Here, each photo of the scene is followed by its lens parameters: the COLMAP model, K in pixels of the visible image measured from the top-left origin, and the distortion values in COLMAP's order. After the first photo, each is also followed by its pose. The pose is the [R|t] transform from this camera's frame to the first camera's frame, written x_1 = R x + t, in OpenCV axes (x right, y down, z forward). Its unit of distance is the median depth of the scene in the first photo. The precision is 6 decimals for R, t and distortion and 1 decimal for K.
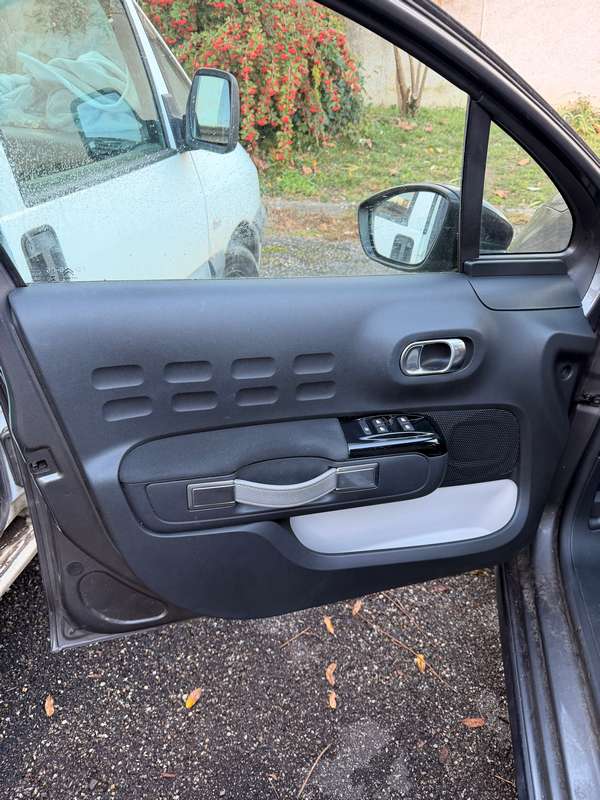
lens RADIAL K [[588.4, 0, 284.5], [0, 588.4, 400.0], [0, 0, 1]] dist [-0.009071, 0.000346]
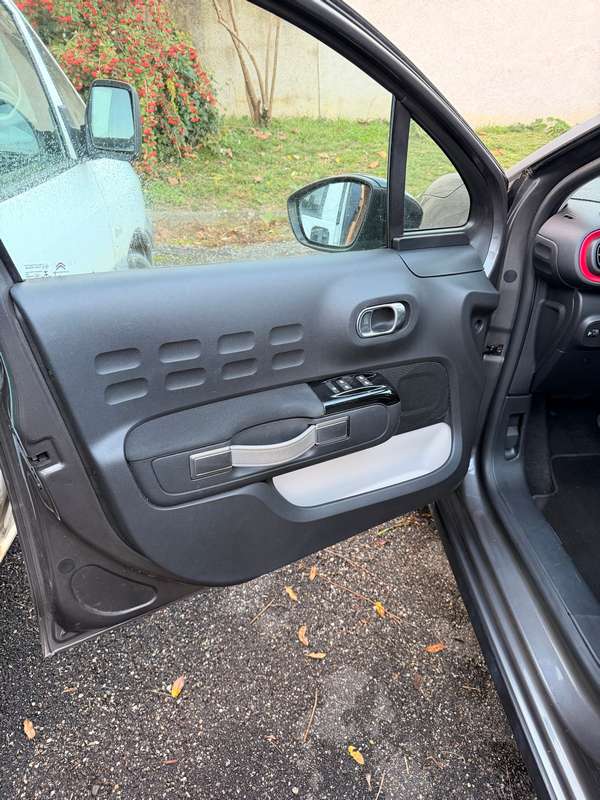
lens RADIAL K [[584.3, 0, 298.5], [0, 584.3, 389.2], [0, 0, 1]] dist [0.008524, -0.023122]
pose [[0.967169, -0.121925, 0.222977, -0.109173], [0.128677, 0.991558, -0.015949, 0.036750], [-0.219150, 0.044117, 0.974693, -0.053885]]
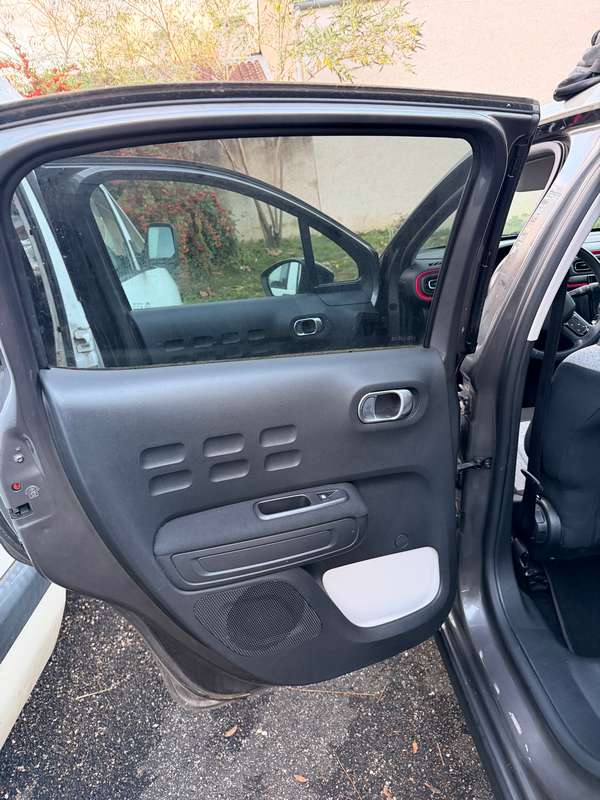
lens RADIAL K [[554.8, 0, 293.4], [0, 554.8, 376.6], [0, 0, 1]] dist [0.071049, -0.130991]
pose [[0.969346, -0.157227, 0.188805, -0.137035], [0.196662, 0.957137, -0.212633, 0.329222], [-0.147281, 0.243246, 0.958718, -0.584384]]
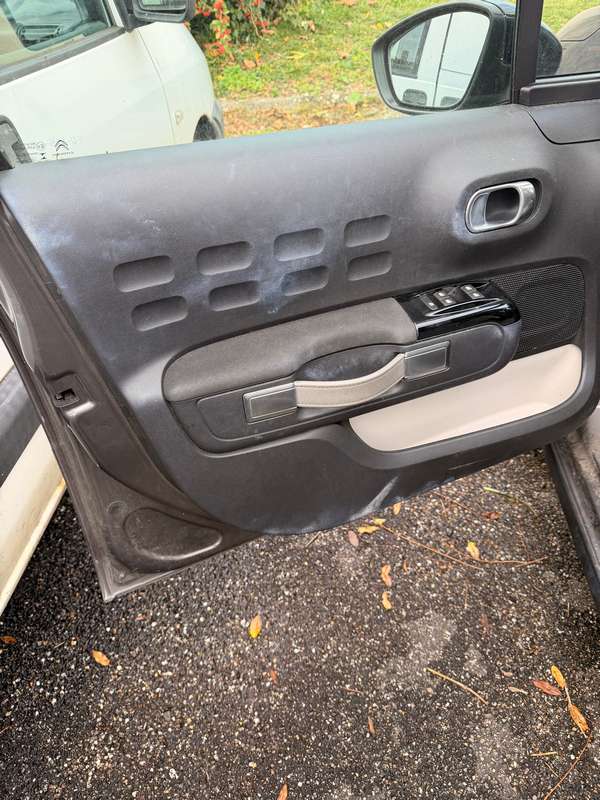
lens RADIAL K [[588.8, 0, 293.9], [0, 588.8, 408.9], [0, 0, 1]] dist [0.032154, -0.071280]
pose [[0.988078, -0.146947, 0.045920, -0.074691], [0.138596, 0.978883, 0.150267, 0.026052], [-0.067032, -0.142111, 0.987578, 0.078609]]
